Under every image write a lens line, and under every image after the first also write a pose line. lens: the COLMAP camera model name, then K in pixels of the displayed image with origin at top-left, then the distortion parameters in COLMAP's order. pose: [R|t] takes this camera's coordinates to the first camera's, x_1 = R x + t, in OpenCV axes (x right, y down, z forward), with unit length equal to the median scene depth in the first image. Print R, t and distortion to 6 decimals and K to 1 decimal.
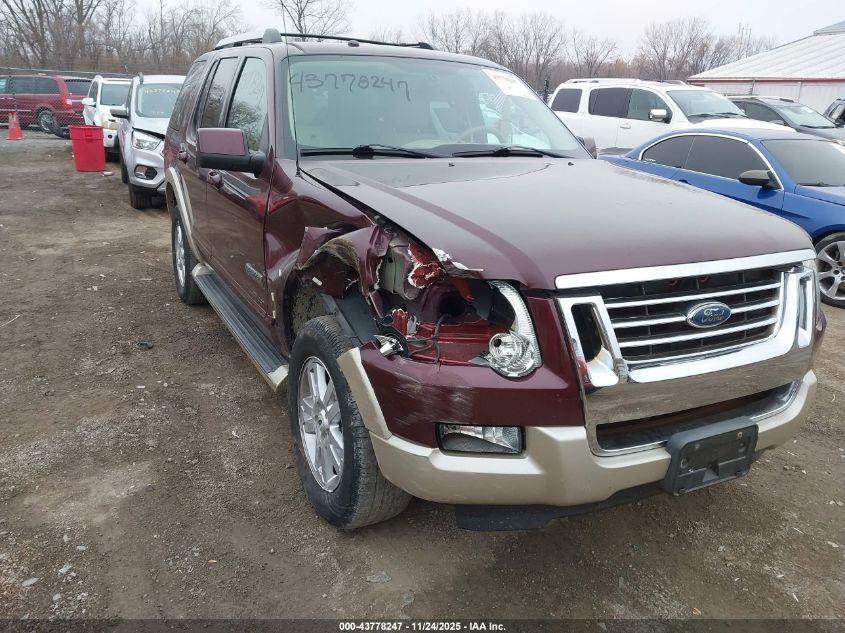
lens RADIAL K [[675.3, 0, 427.2], [0, 675.3, 315.2], [0, 0, 1]] dist [0.005257, 0.010809]
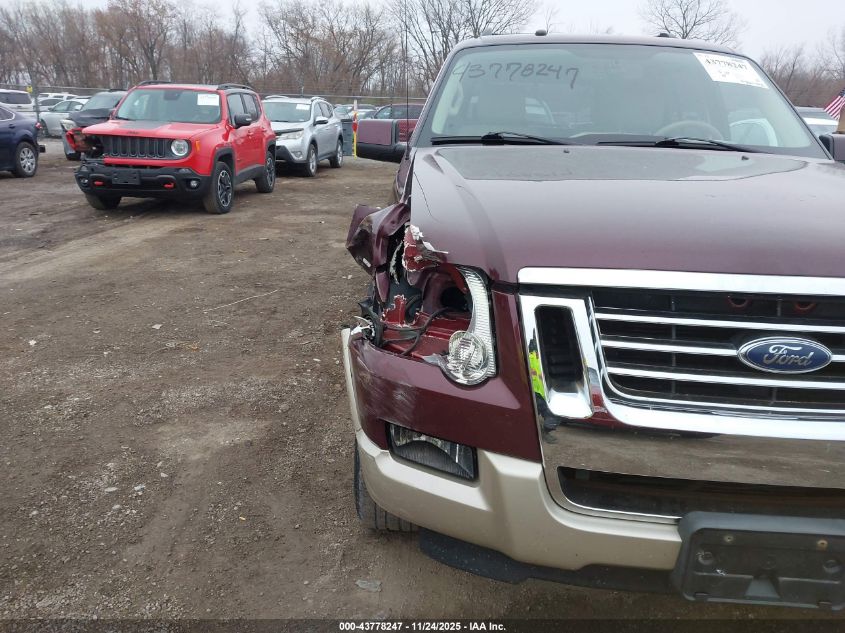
lens RADIAL K [[675.3, 0, 422.9], [0, 675.3, 317.3], [0, 0, 1]] dist [0.005257, 0.010809]
pose [[0.862931, 0.131431, -0.487931, 0.437969], [-0.148865, 0.988853, 0.003087, 0.014230], [0.482898, 0.069972, 0.872877, 0.226633]]
